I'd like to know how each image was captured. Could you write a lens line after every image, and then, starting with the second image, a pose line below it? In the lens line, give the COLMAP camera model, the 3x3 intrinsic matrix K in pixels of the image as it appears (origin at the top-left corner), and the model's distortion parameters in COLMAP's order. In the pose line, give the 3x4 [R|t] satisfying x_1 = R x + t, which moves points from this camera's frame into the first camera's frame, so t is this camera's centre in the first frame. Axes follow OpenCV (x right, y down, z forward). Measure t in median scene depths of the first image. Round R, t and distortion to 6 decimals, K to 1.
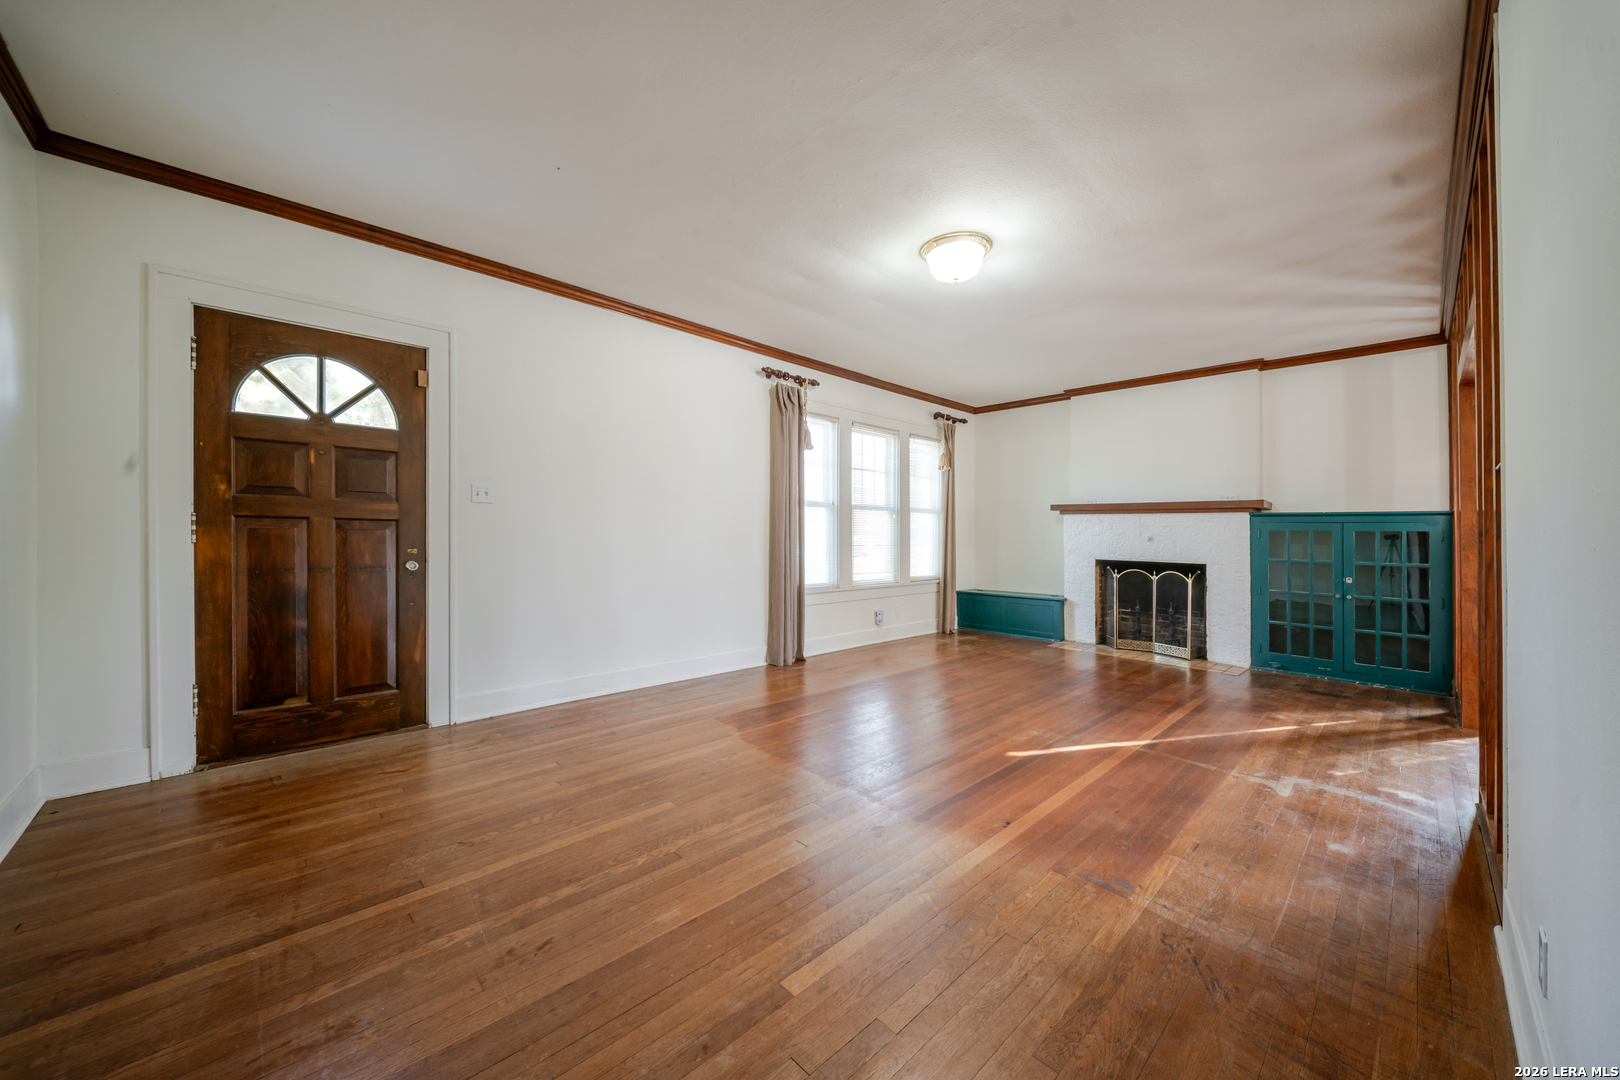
lens RADIAL K [[589.9, 0, 841.6], [0, 589.9, 531.9], [0, 0, 1]] dist [0.010849, -0.003768]
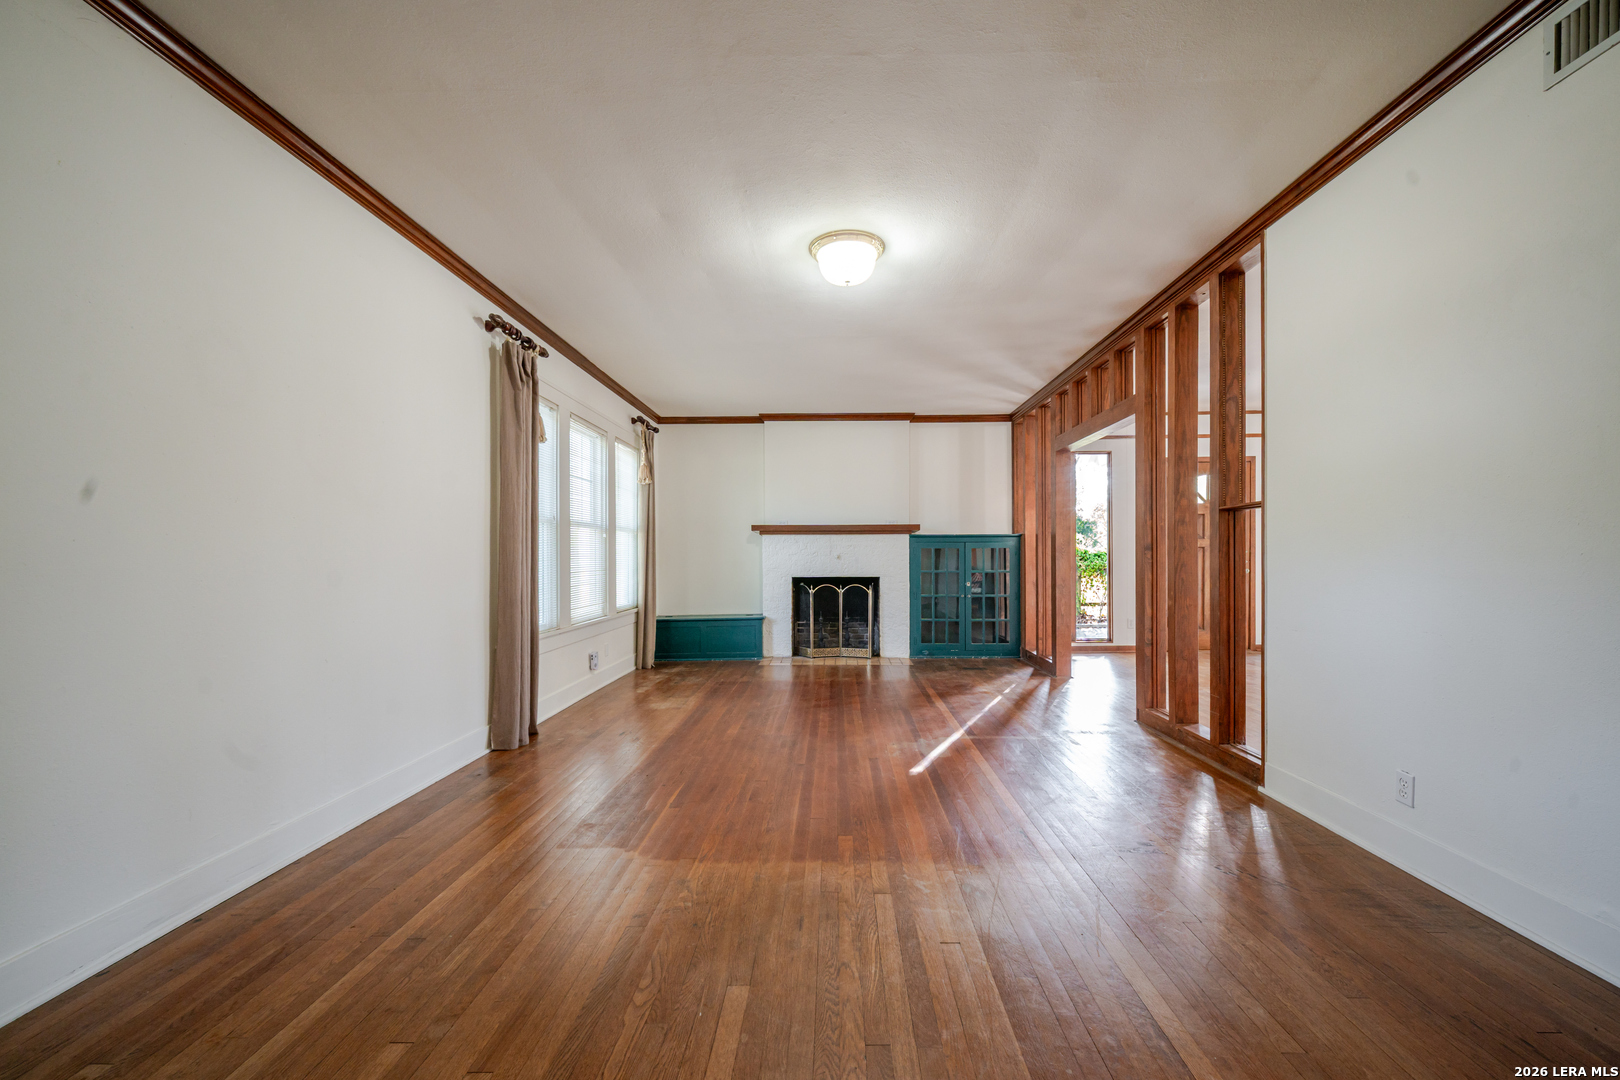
lens RADIAL K [[589.9, 0, 813.8], [0, 589.9, 549.8], [0, 0, 1]] dist [0.010849, -0.003768]
pose [[0.716941, -0.011397, 0.697041, -0.302008], [0.013142, 0.999910, 0.002832, -0.005643], [-0.697010, 0.007130, 0.717026, 0.218025]]
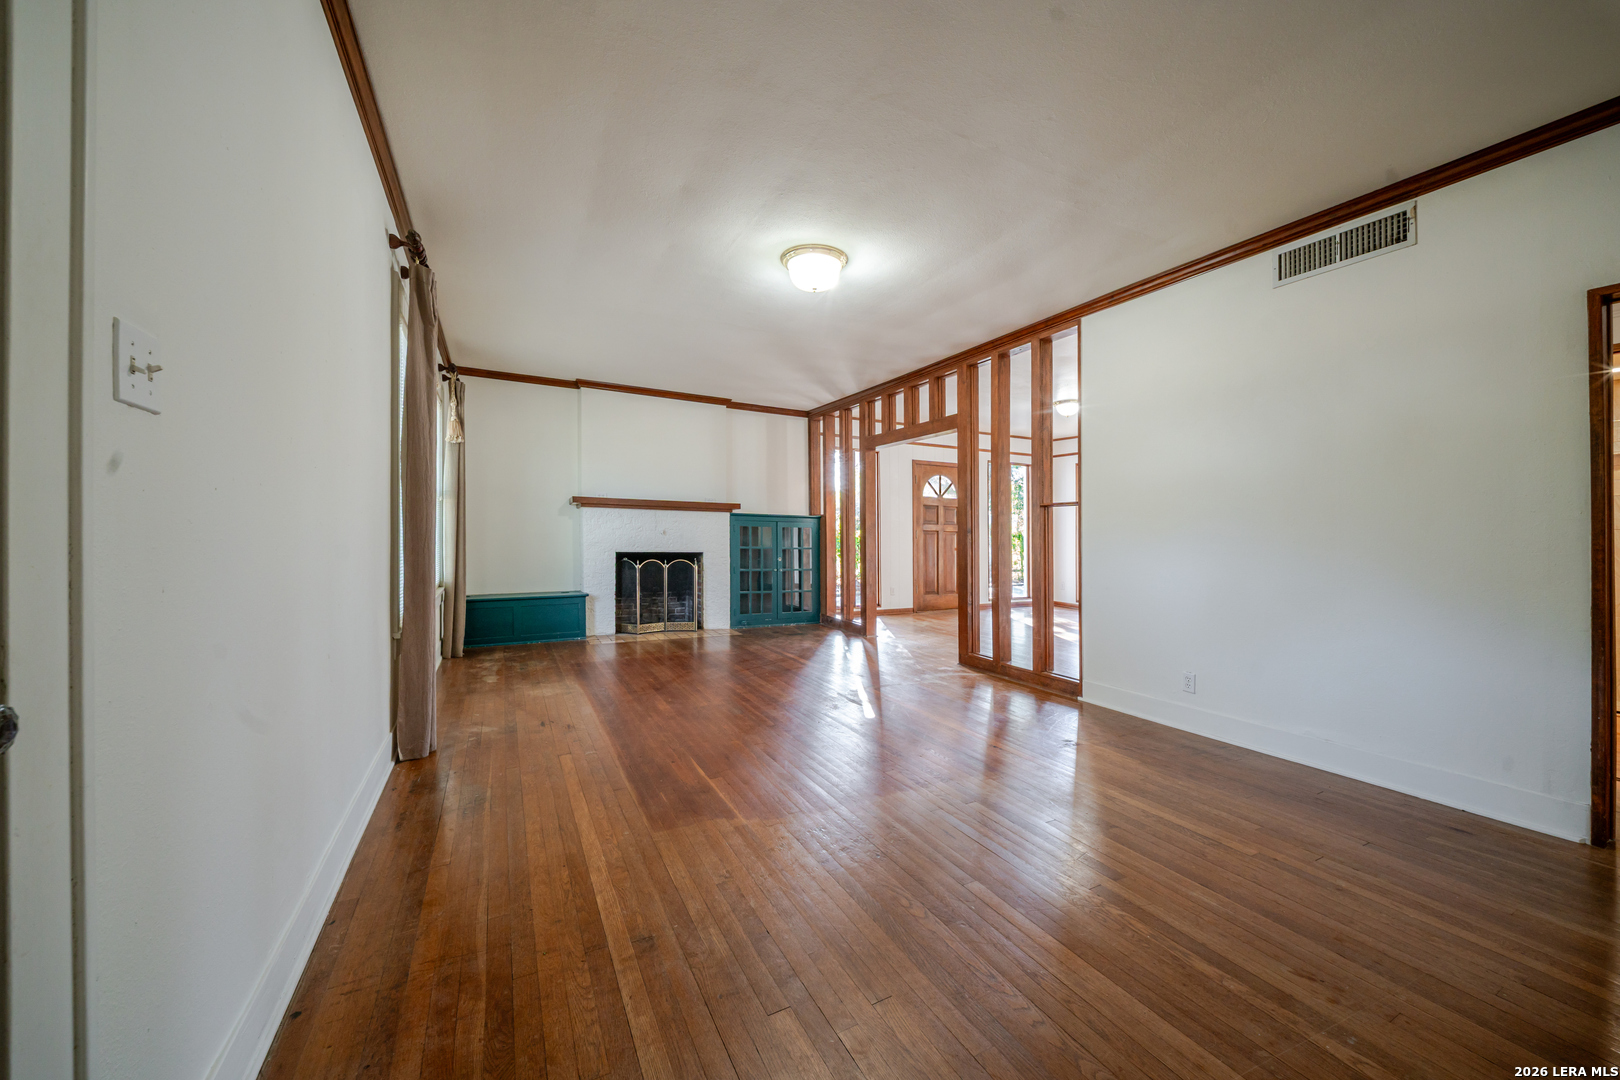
lens RADIAL K [[589.9, 0, 766.6], [0, 589.9, 518.9], [0, 0, 1]] dist [0.010849, -0.003768]
pose [[0.316714, 0.015660, 0.948392, -0.500247], [-0.016771, 0.999800, -0.010909, -0.004774], [-0.948373, -0.012451, 0.316913, 0.450650]]
